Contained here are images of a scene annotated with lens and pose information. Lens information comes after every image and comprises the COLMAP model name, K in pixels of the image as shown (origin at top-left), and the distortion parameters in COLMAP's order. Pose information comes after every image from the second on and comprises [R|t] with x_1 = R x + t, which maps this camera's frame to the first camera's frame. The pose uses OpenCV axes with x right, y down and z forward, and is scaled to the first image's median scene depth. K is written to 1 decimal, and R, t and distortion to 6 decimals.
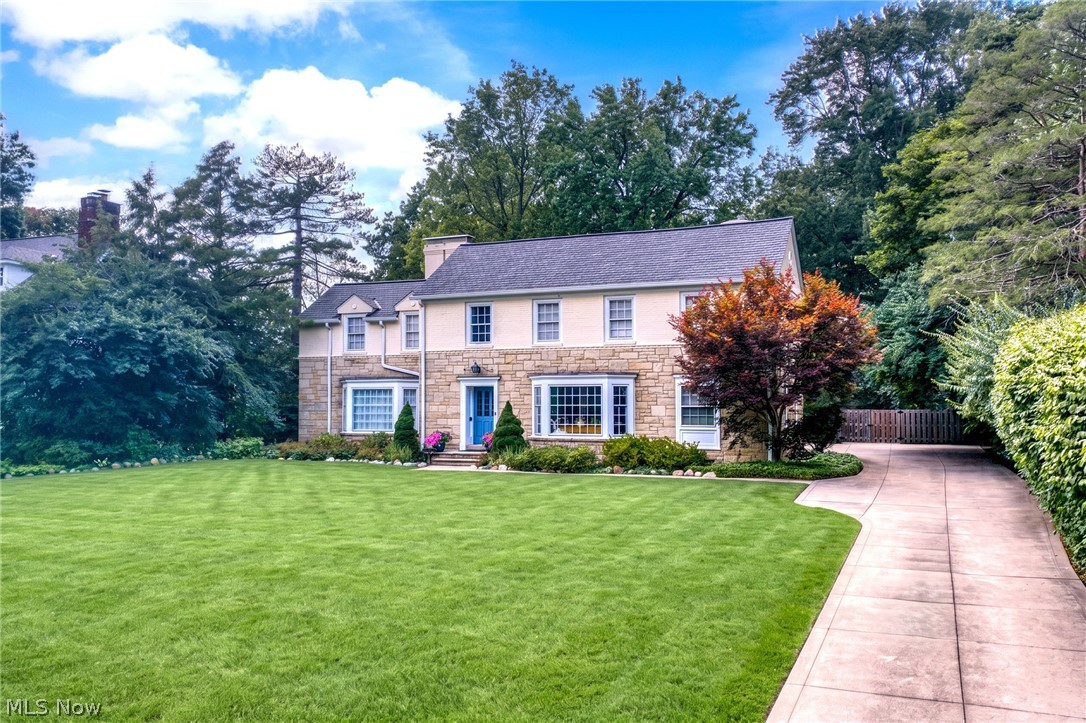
lens RADIAL K [[900.8, 0, 543.0], [0, 900.8, 361.5], [0, 0, 1]] dist [0.069042, -0.121989]
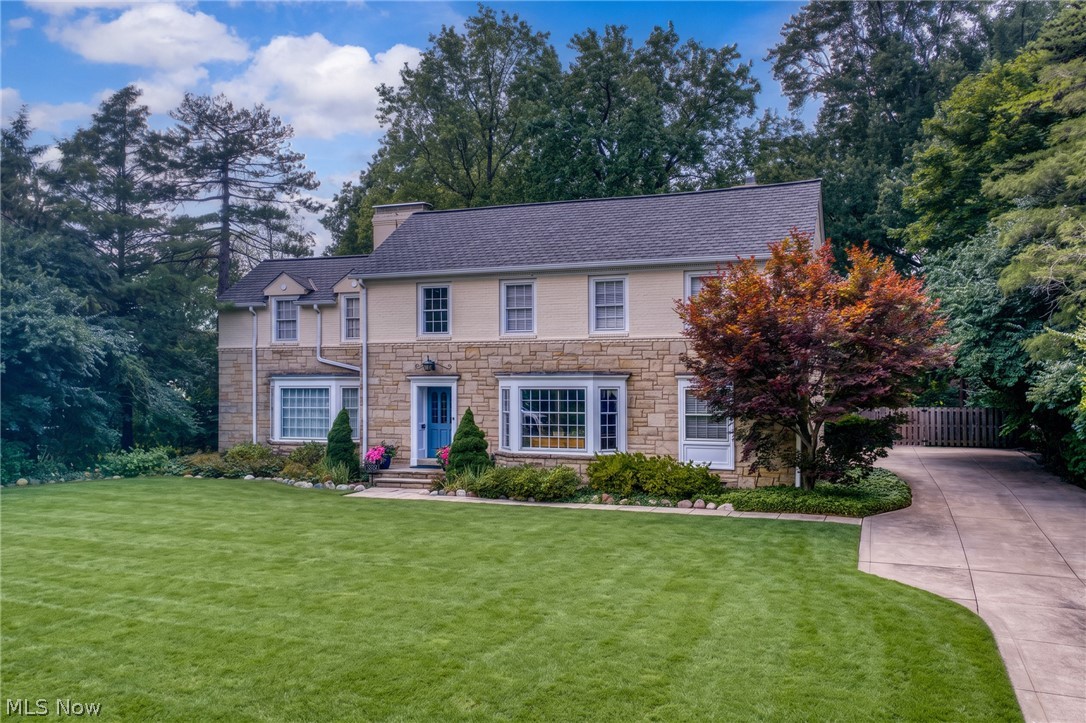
lens RADIAL K [[900.8, 0, 543.0], [0, 900.8, 361.5], [0, 0, 1]] dist [0.069042, -0.121989]
pose [[0.999556, 0.001120, 0.029779, 0.003037], [-0.001825, 0.999719, 0.023647, -0.014002], [-0.029744, -0.023691, 0.999277, 0.177438]]
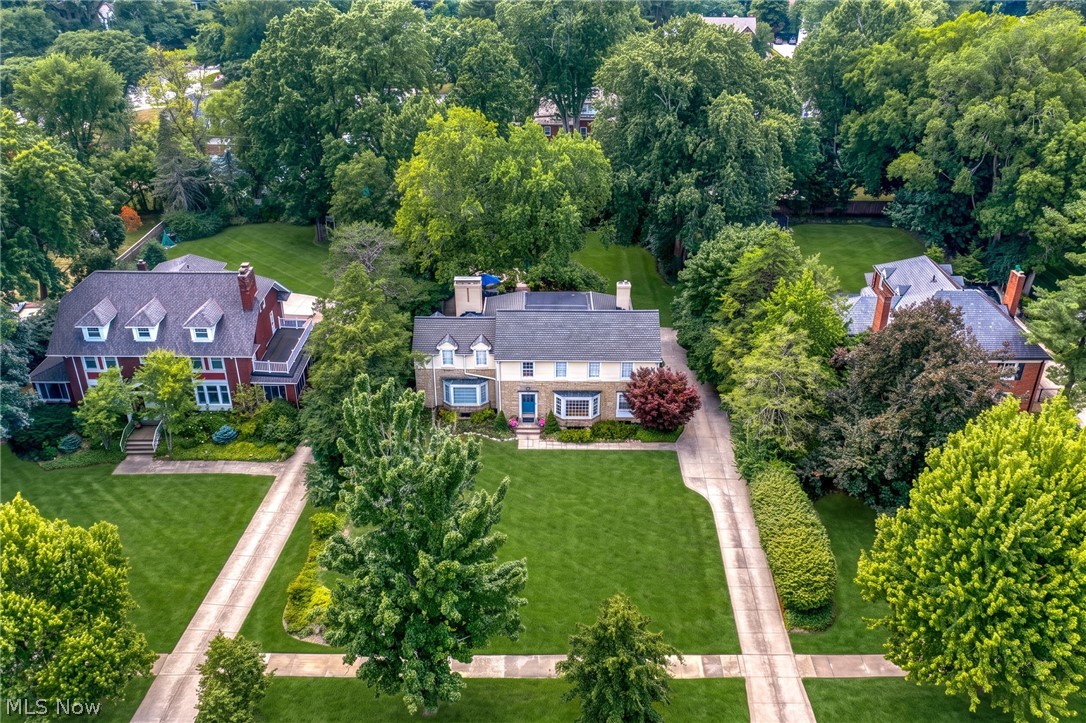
lens RADIAL K [[900.8, 0, 543.0], [0, 900.8, 361.5], [0, 0, 1]] dist [0.069042, -0.121989]
pose [[0.925306, -0.187489, 0.329631, -0.720826], [-0.018992, 0.845230, 0.534065, -1.176103], [-0.378746, -0.500433, 0.778536, -0.686445]]
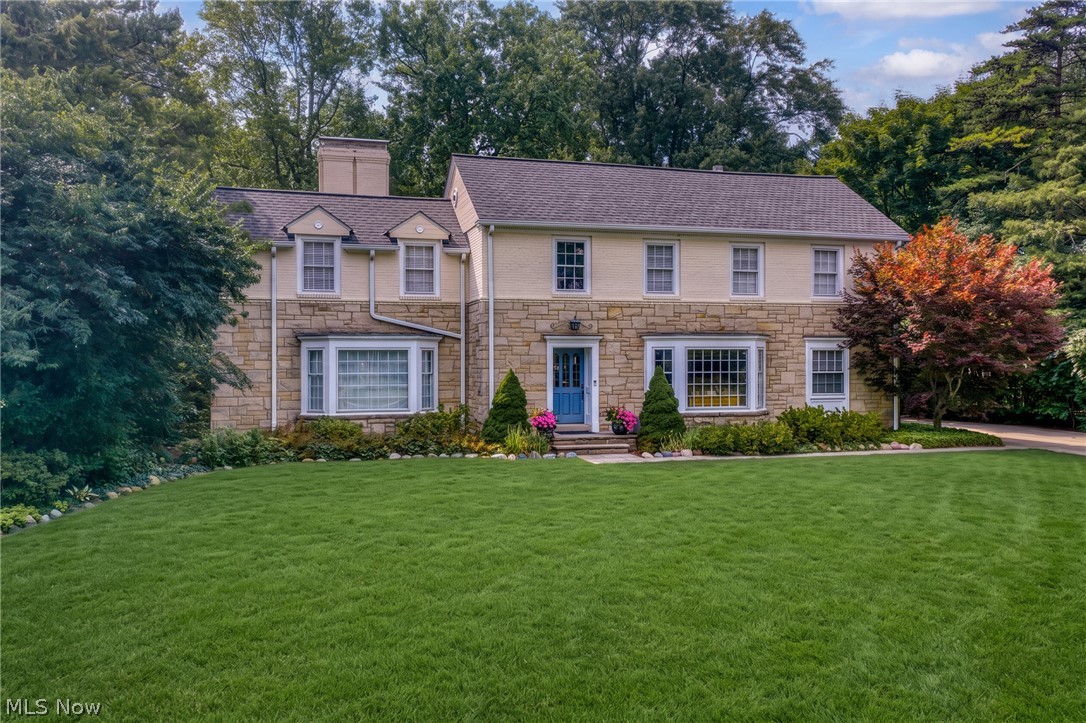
lens RADIAL K [[900.8, 0, 543.0], [0, 900.8, 361.5], [0, 0, 1]] dist [0.069042, -0.121989]
pose [[0.778759, 0.000176, 0.627323, -0.534380], [-0.026671, 0.999105, 0.032830, 0.013875], [-0.626756, -0.042298, 0.778067, 0.400789]]
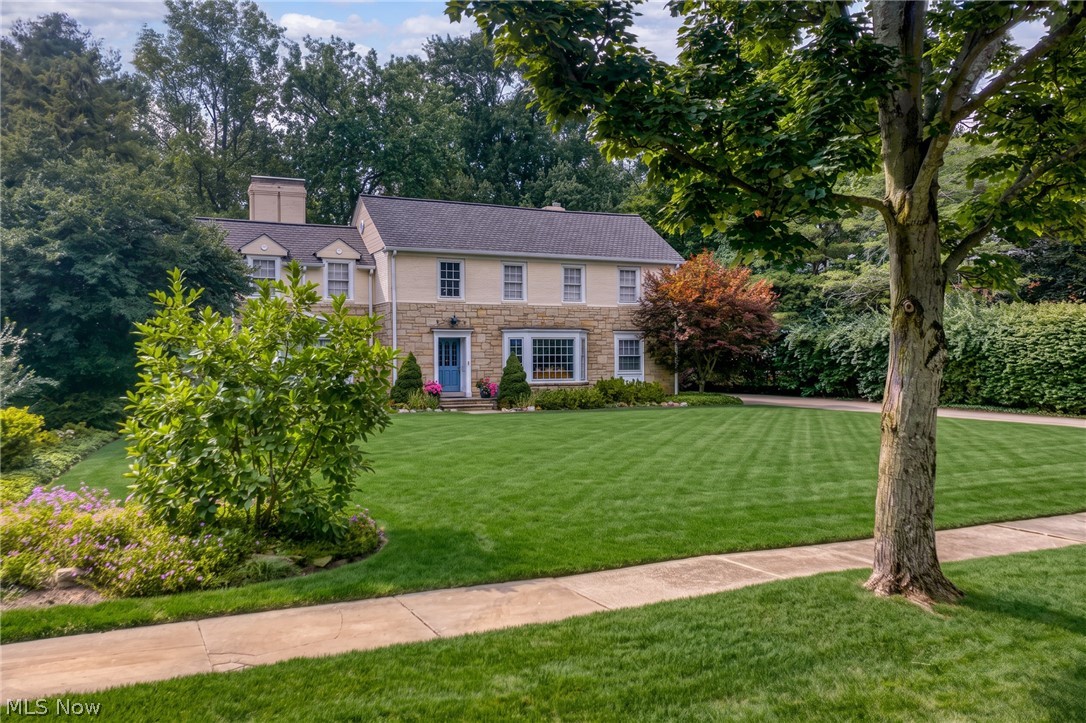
lens RADIAL K [[900.8, 0, 543.0], [0, 900.8, 361.5], [0, 0, 1]] dist [0.069042, -0.121989]
pose [[0.668669, -0.003212, 0.743553, -0.750884], [-0.028885, 0.999124, 0.030292, 0.019018], [-0.742999, -0.041733, 0.667991, 0.190989]]
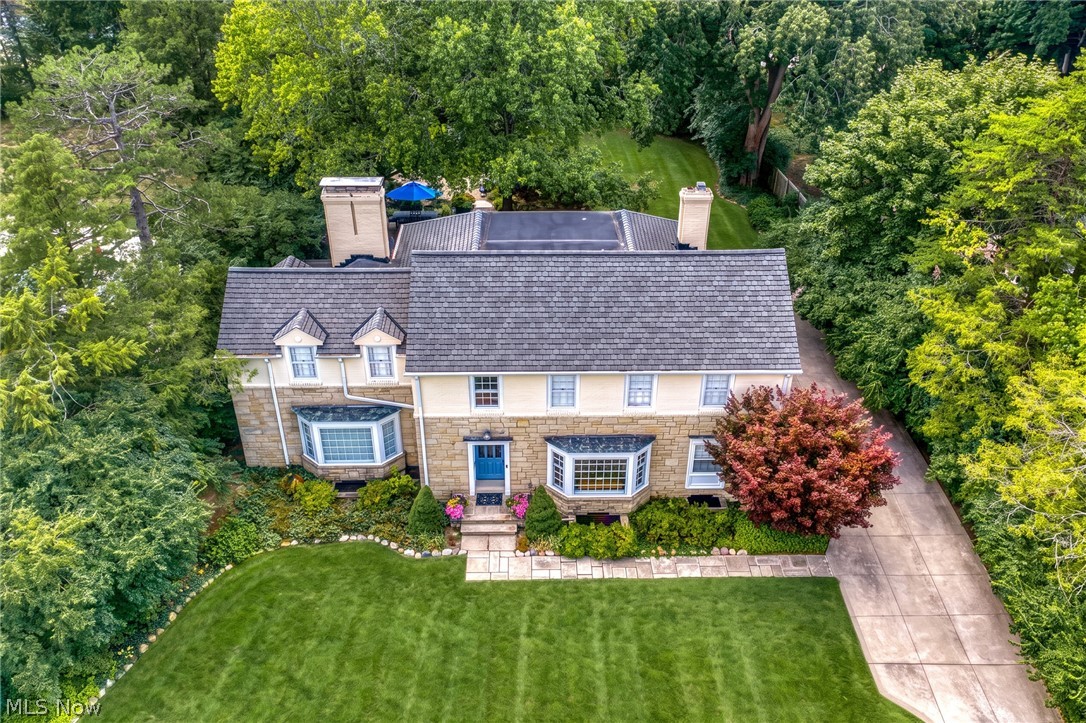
lens RADIAL K [[900.8, 0, 543.0], [0, 900.8, 361.5], [0, 0, 1]] dist [0.069042, -0.121989]
pose [[0.914337, -0.220667, 0.339550, -0.312952], [-0.026847, 0.803612, 0.594547, -0.600963], [-0.404063, -0.552733, 0.728848, 0.287748]]
